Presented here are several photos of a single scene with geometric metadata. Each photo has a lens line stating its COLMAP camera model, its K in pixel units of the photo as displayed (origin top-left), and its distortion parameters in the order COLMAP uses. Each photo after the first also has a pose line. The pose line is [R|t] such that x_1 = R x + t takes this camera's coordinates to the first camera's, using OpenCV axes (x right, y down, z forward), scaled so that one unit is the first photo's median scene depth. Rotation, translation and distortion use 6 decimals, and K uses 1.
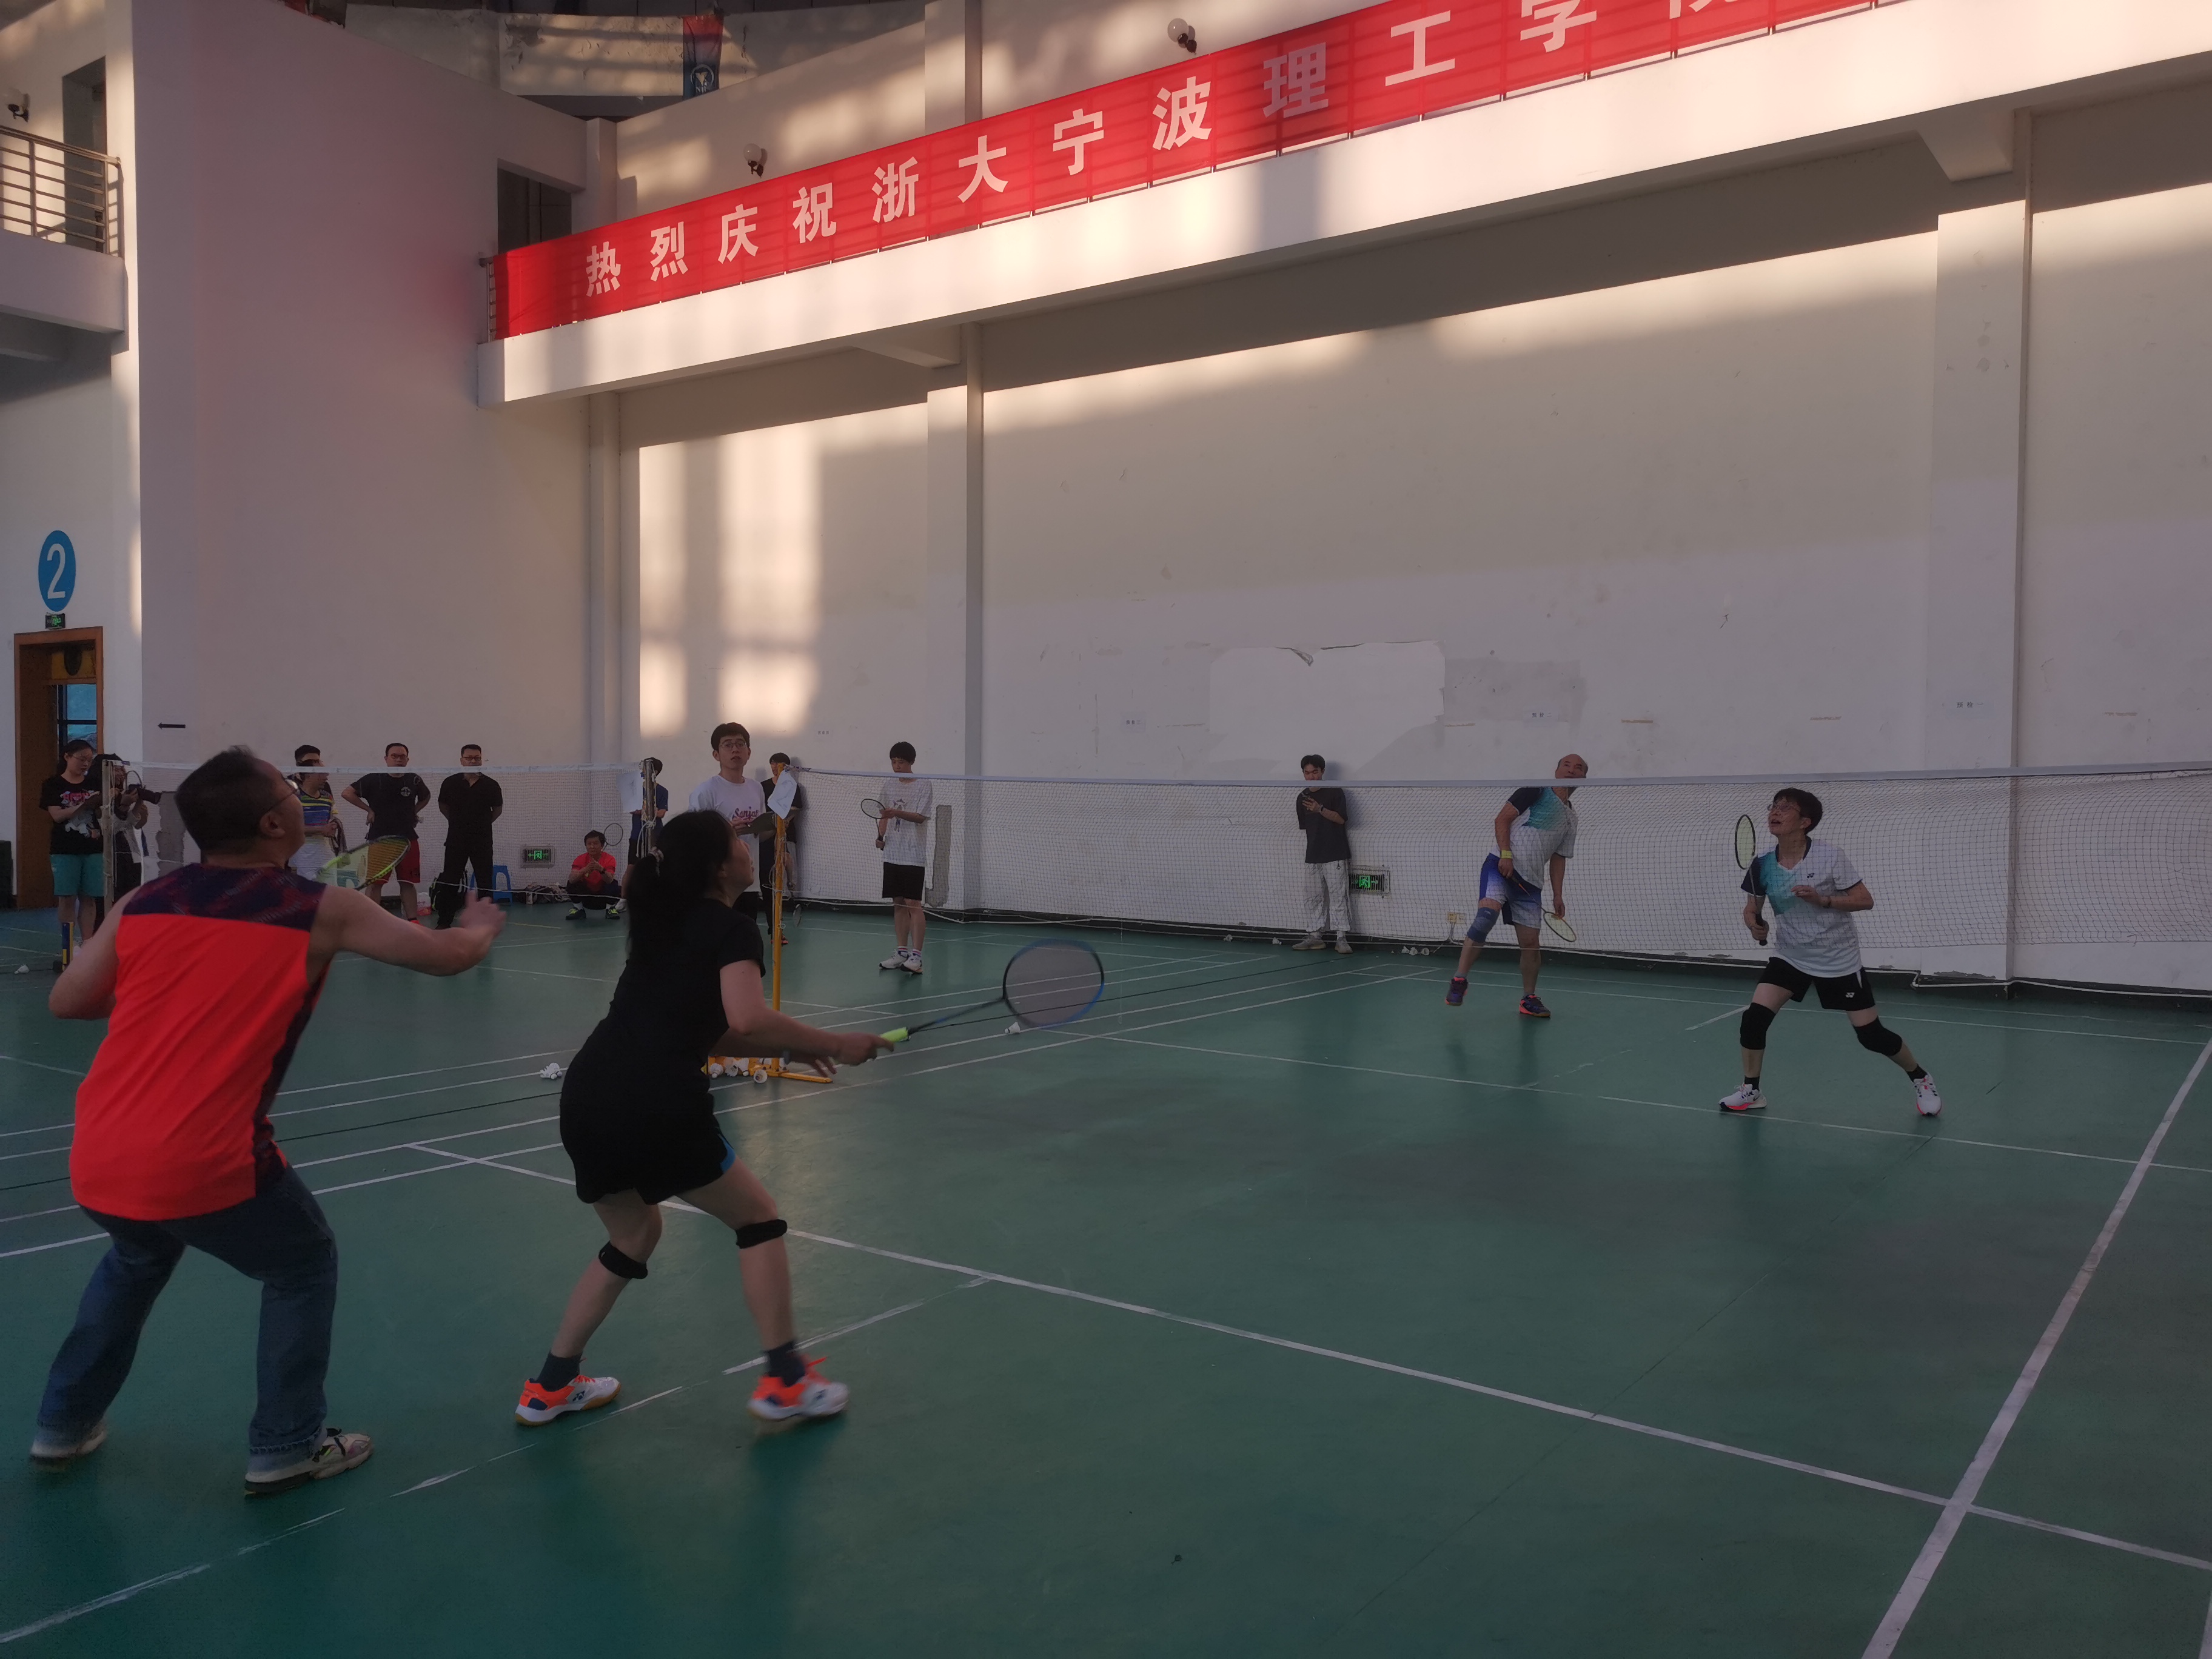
lens RADIAL K [[1686.4, 0, 1106.5], [0, 1686.4, 843.3], [0, 0, 1]] dist [0.056097, -0.031612]
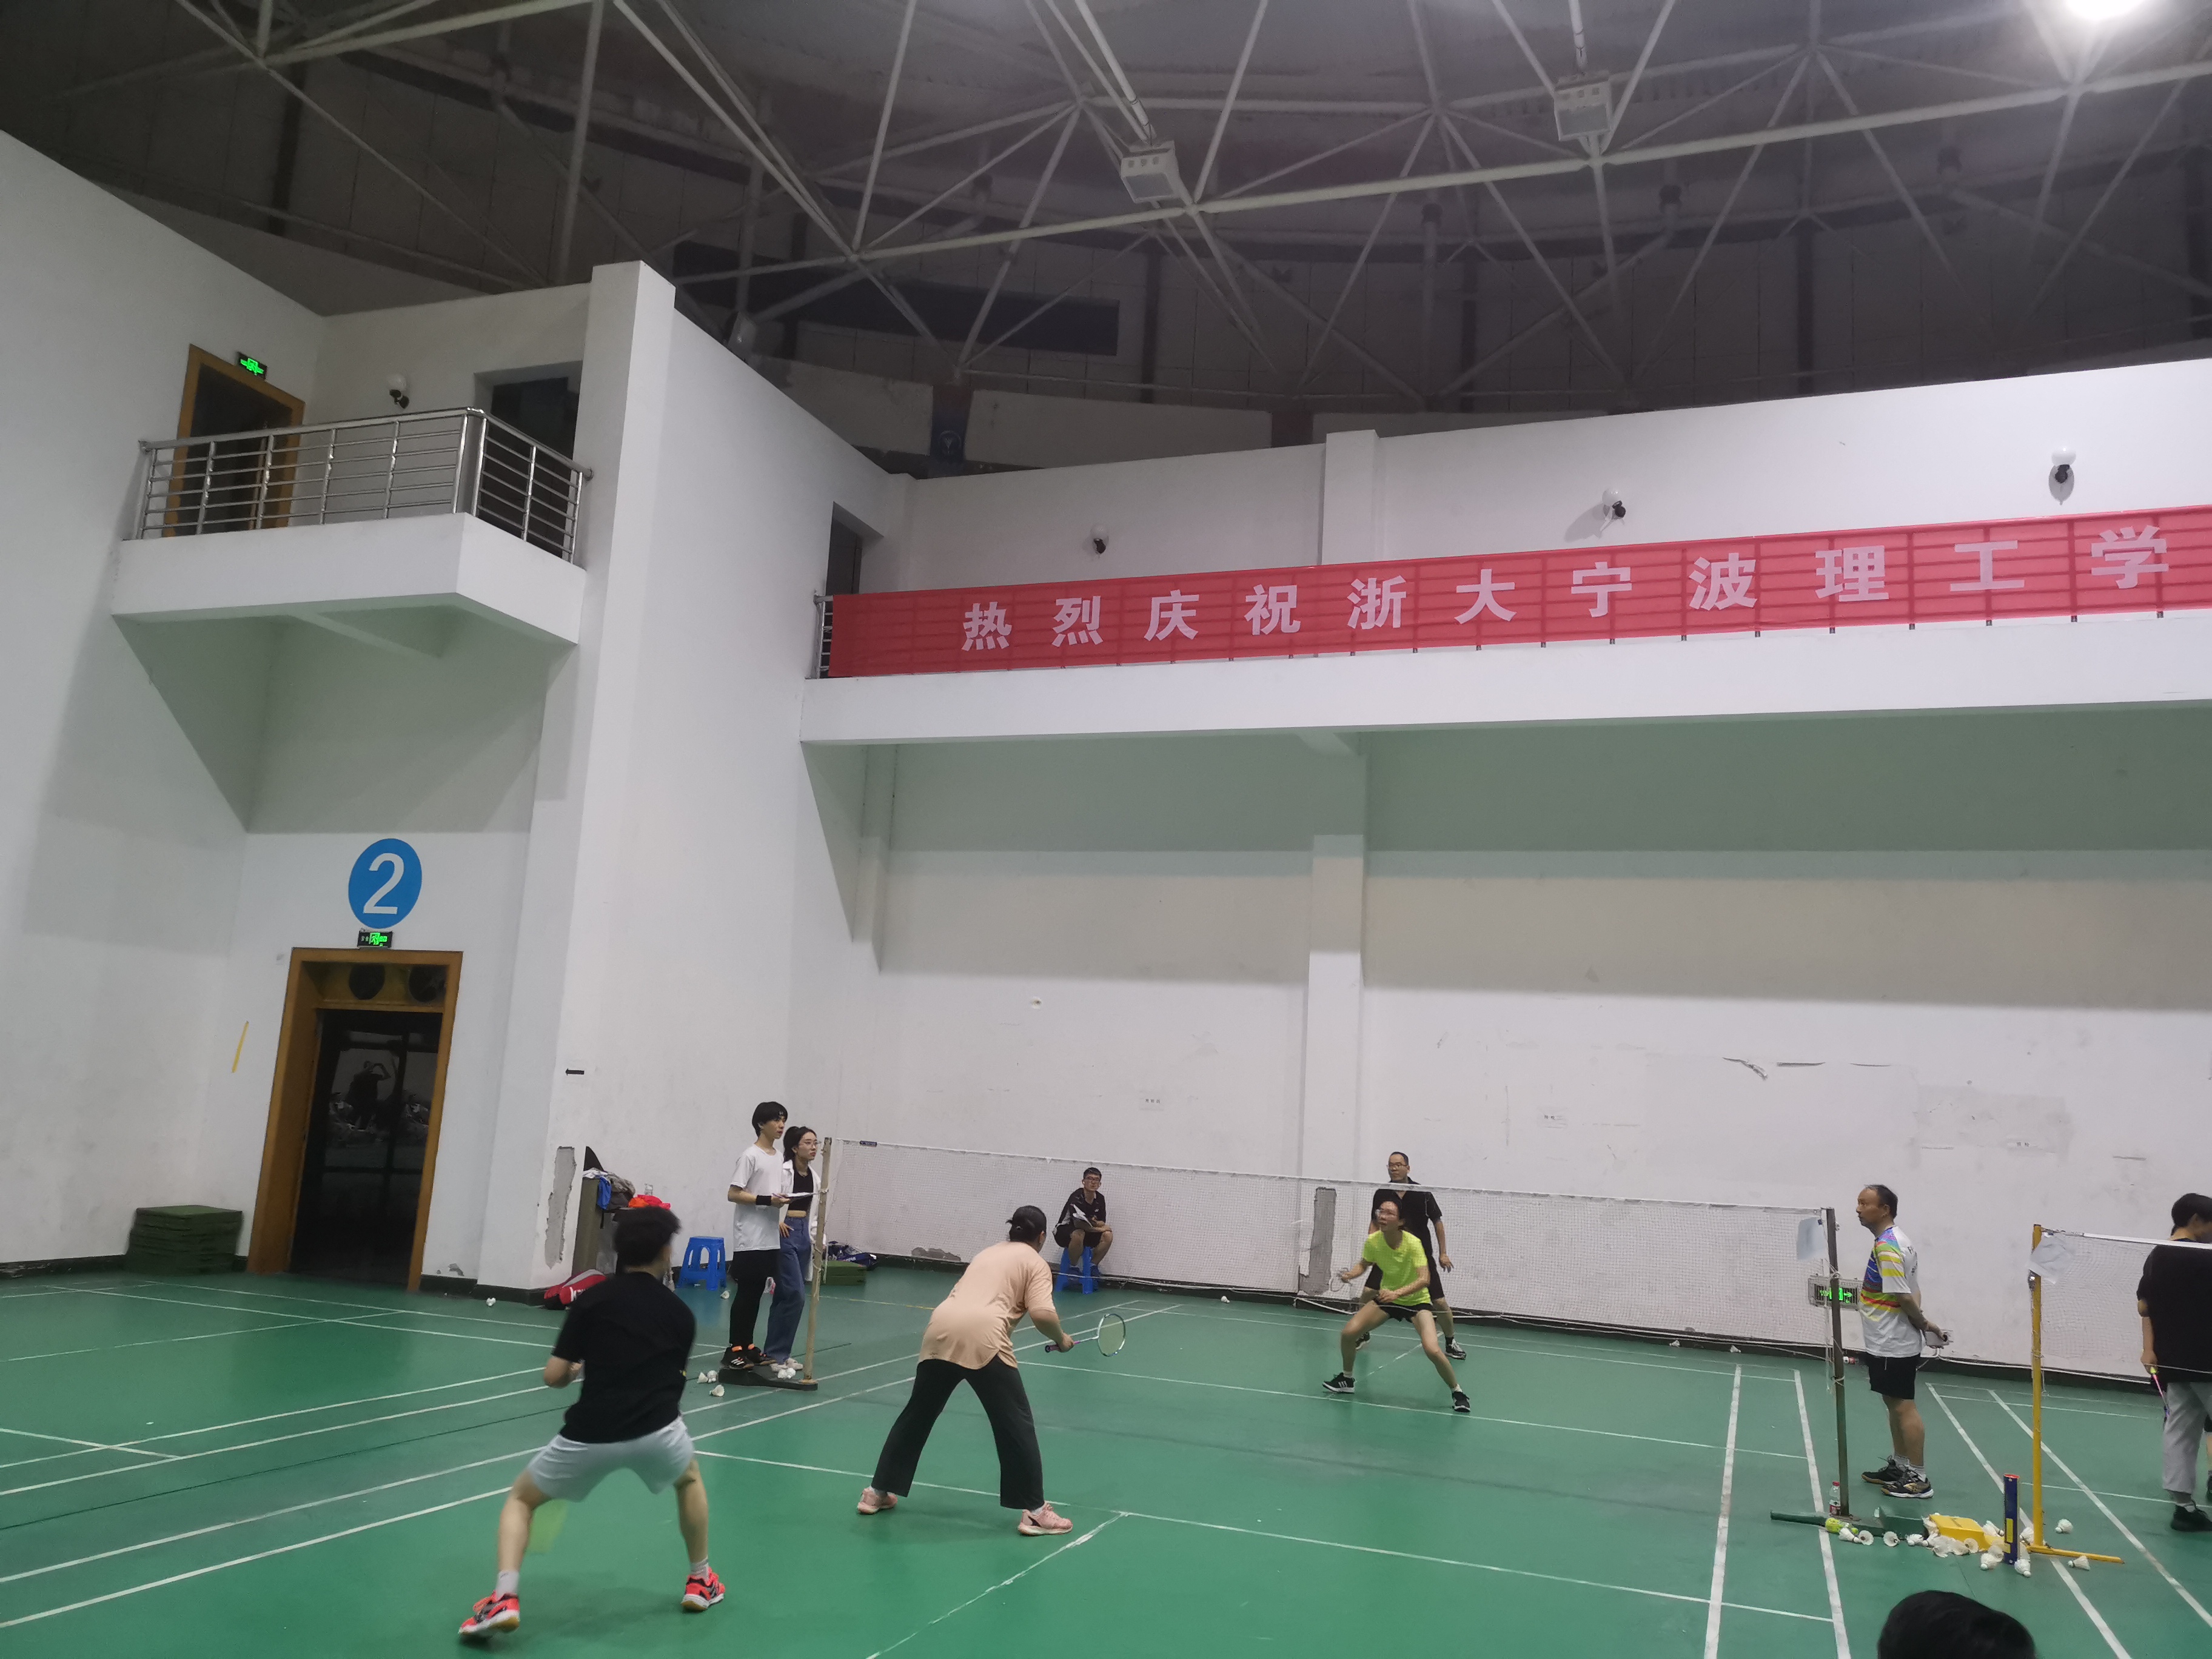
lens RADIAL K [[1686.4, 0, 1106.5], [0, 1686.4, 843.3], [0, 0, 1]] dist [0.056097, -0.031612]
pose [[0.963907, 0.088060, 0.251256, -0.536244], [-0.039170, 0.980353, -0.193325, -0.026764], [-0.263344, 0.176506, 0.948418, 0.072122]]
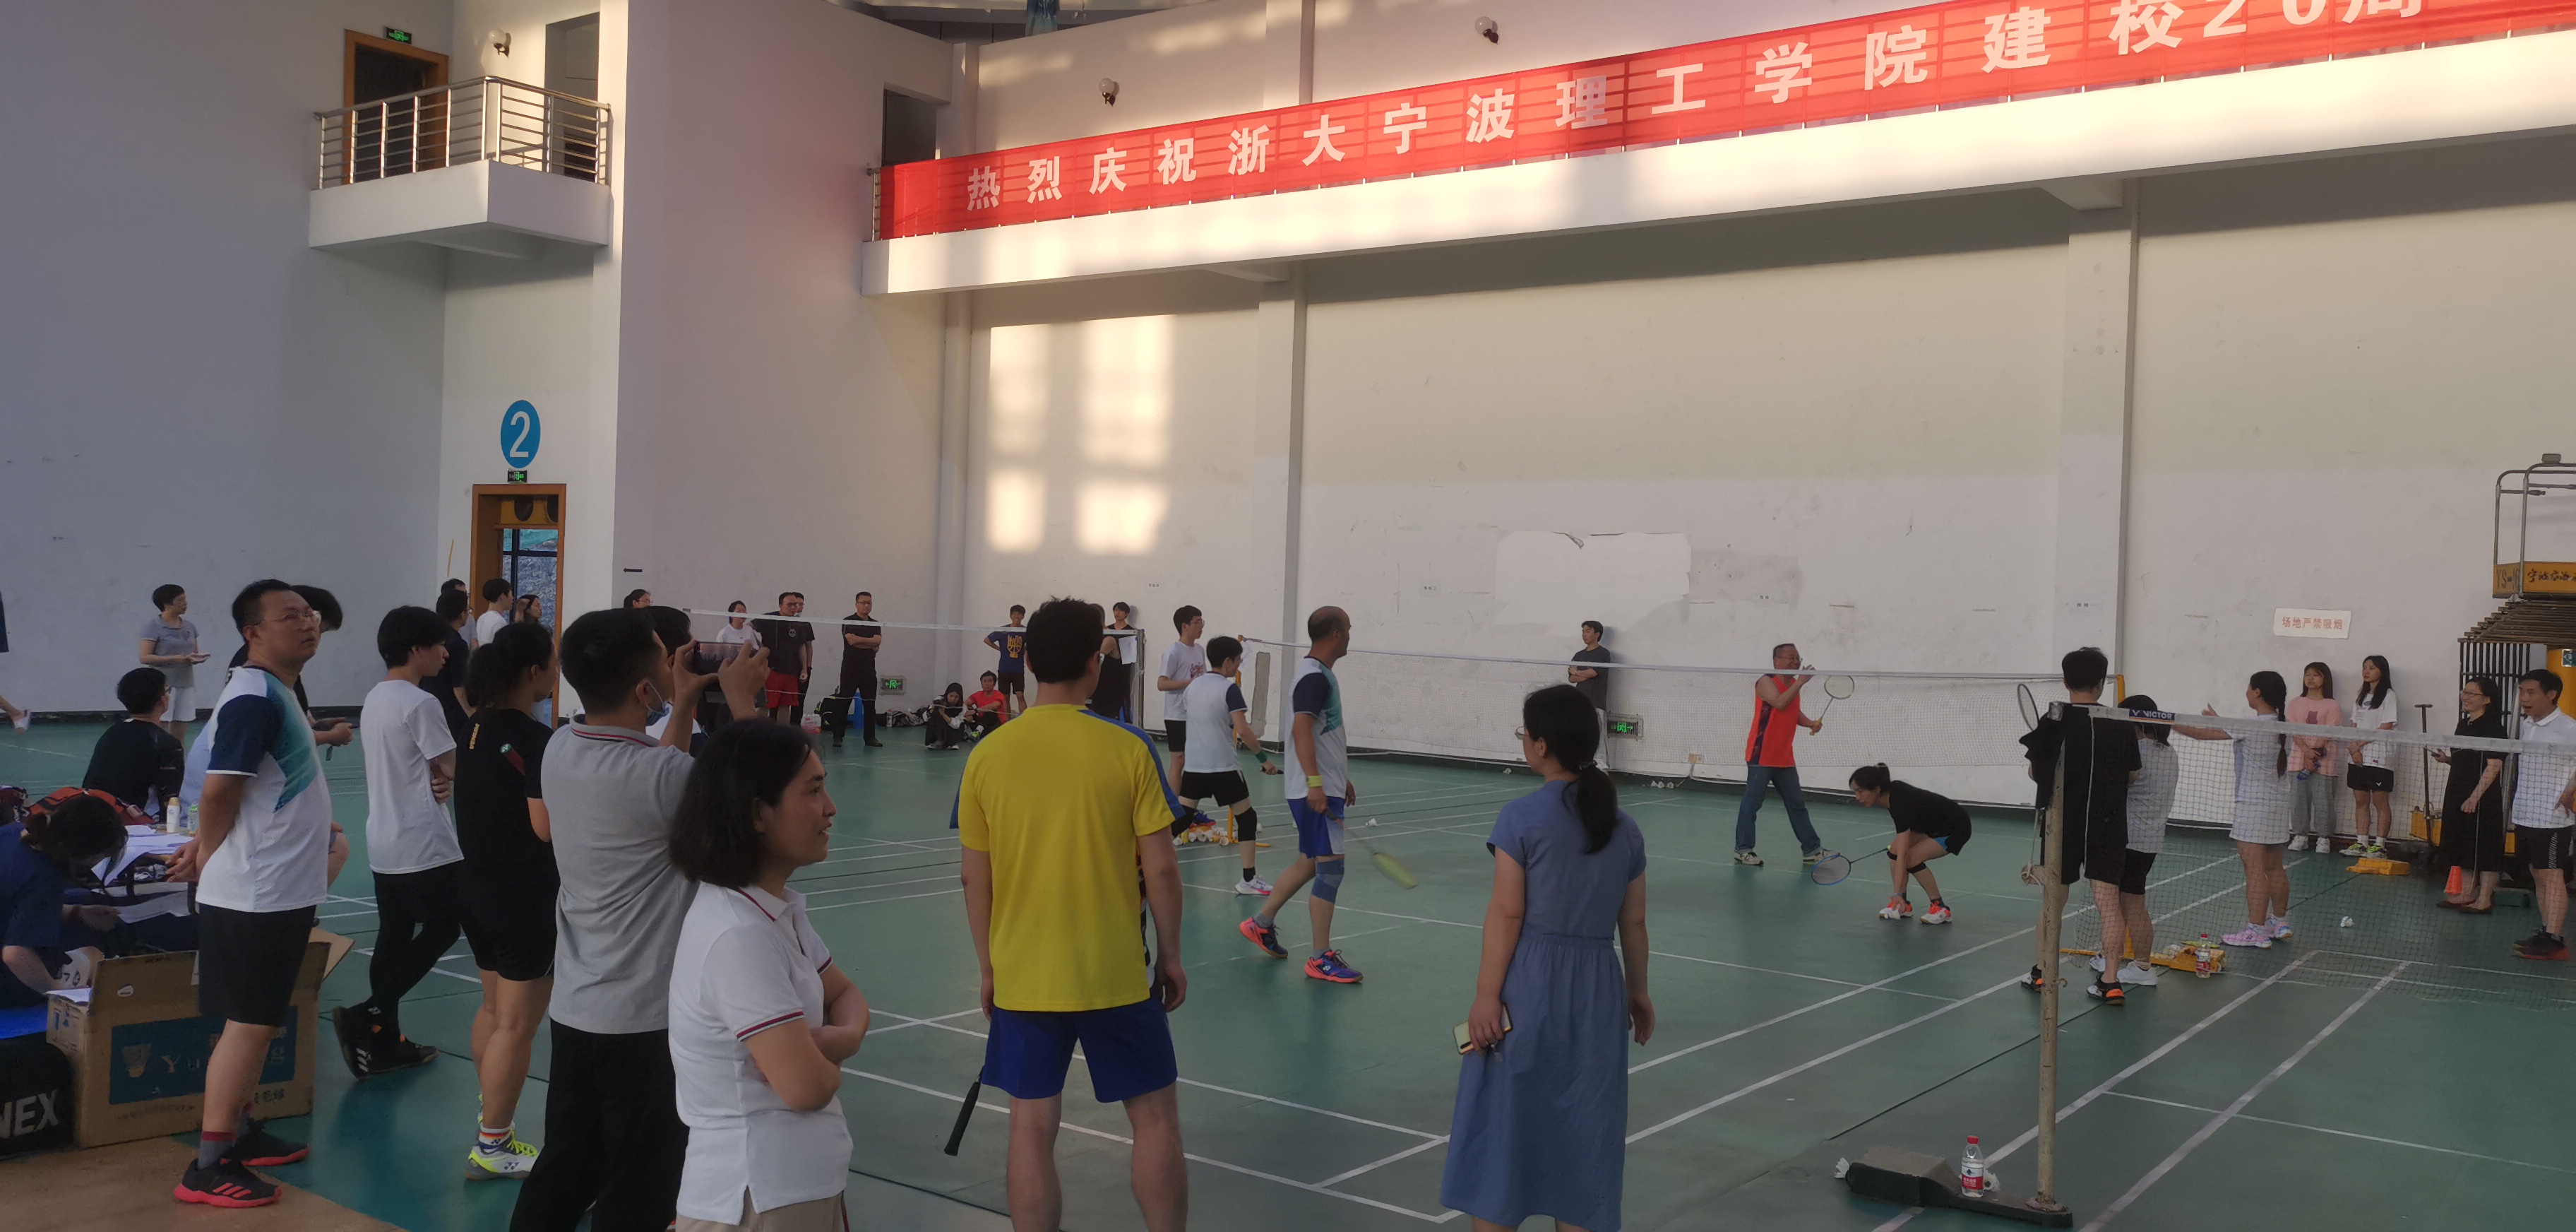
lens RADIAL K [[1966.3, 0, 1288.0], [0, 1966.3, 616.0], [0, 0, 1]] dist [0.057264, -0.003387]
pose [[0.999524, 0.027287, -0.014375, -0.066223], [-0.027725, 0.999129, -0.031197, -0.006019], [0.013511, 0.031581, 0.999410, -0.404717]]
